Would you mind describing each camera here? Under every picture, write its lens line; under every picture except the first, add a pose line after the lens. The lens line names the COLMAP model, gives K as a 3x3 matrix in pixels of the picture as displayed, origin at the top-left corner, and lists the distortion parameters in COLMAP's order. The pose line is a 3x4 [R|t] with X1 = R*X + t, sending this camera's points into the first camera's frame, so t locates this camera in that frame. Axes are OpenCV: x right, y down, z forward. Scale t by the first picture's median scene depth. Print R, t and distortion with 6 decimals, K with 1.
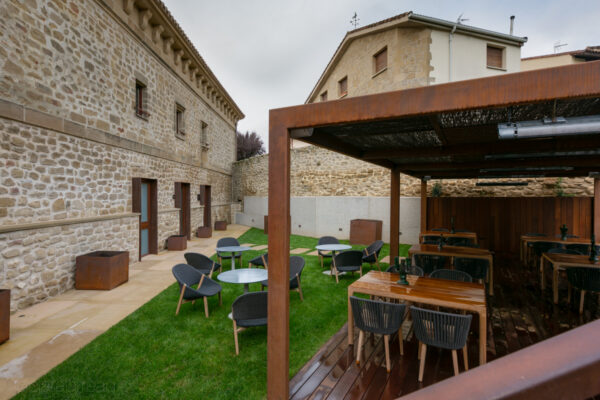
lens RADIAL K [[314.5, 0, 302.5], [0, 314.5, 198.3], [0, 0, 1]] dist [0.000976, -0.001122]
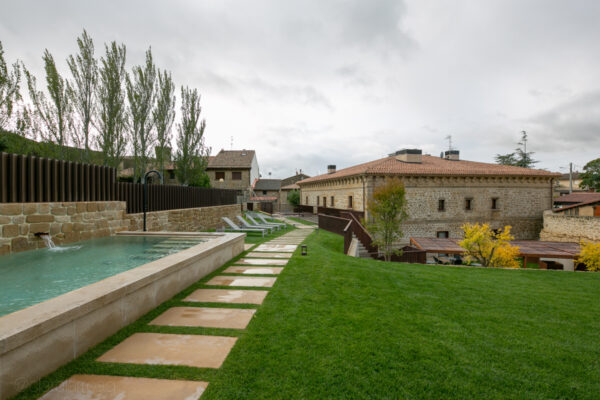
lens RADIAL K [[299.9, 0, 300.0], [0, 299.9, 198.6], [0, 0, 1]] dist [0.010183, -0.001467]
pose [[0.265434, 0.002006, -0.964127, 2.689359], [-0.009130, 0.999958, -0.000433, -0.504341], [0.964086, 0.008918, 0.265441, -1.541085]]
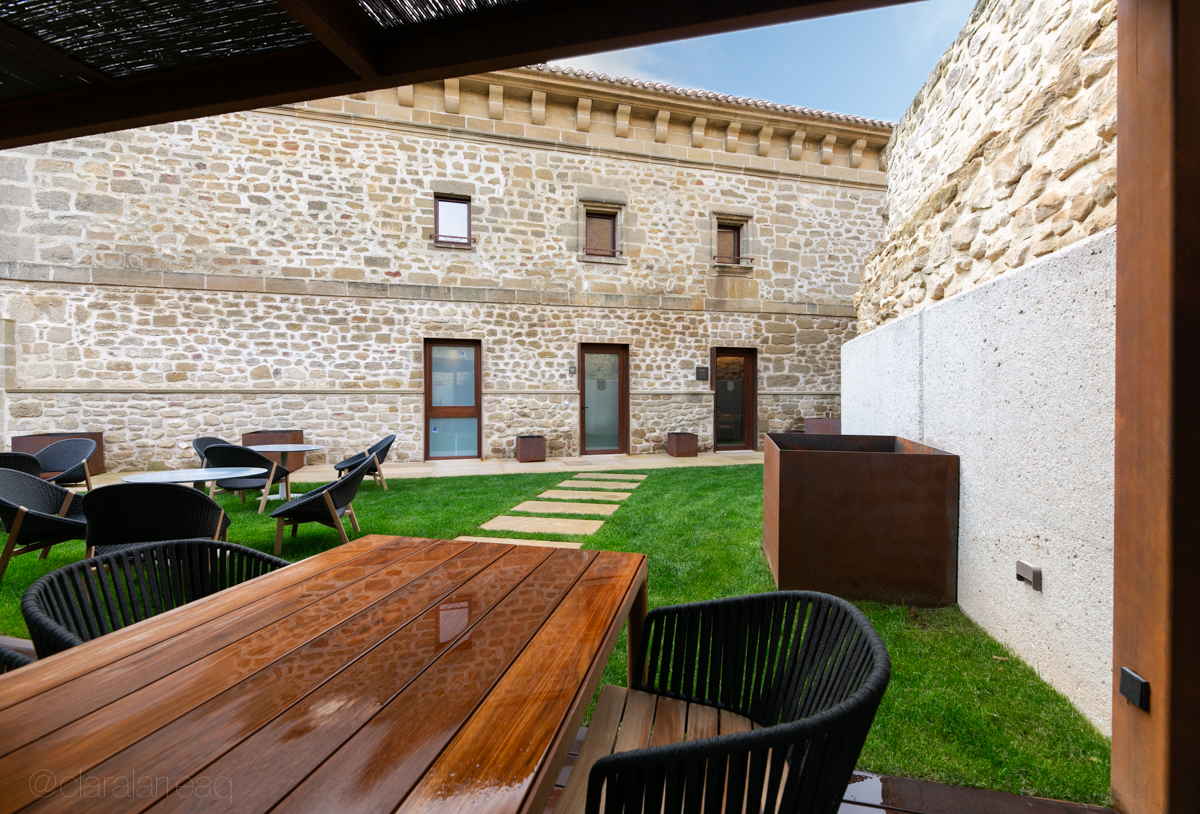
lens RADIAL K [[476.9, 0, 599.5], [0, 476.9, 395.1], [0, 0, 1]] dist [0.003457, -0.000002]
pose [[0.250553, 0.009062, -0.968061, 0.741759], [-0.012084, 0.999908, 0.006232, 0.060615], [0.968027, 0.010136, 0.250639, 1.447014]]
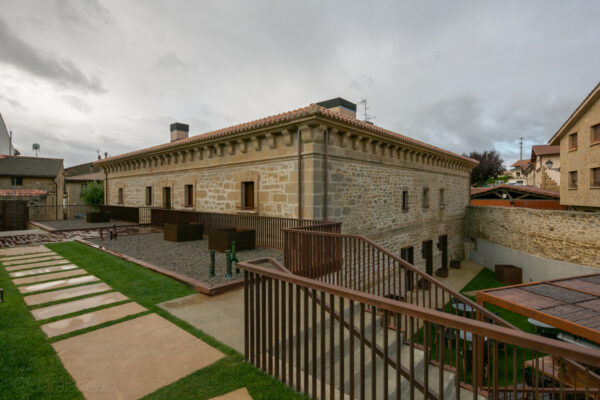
lens RADIAL K [[299.9, 0, 298.5], [0, 299.9, 198.8], [0, 0, 1]] dist [0.010183, -0.001467]
pose [[0.742300, 0.003294, -0.670060, 0.212142], [-0.001964, 0.999994, 0.002741, -0.453366], [0.670065, -0.000718, 0.742302, -0.838474]]
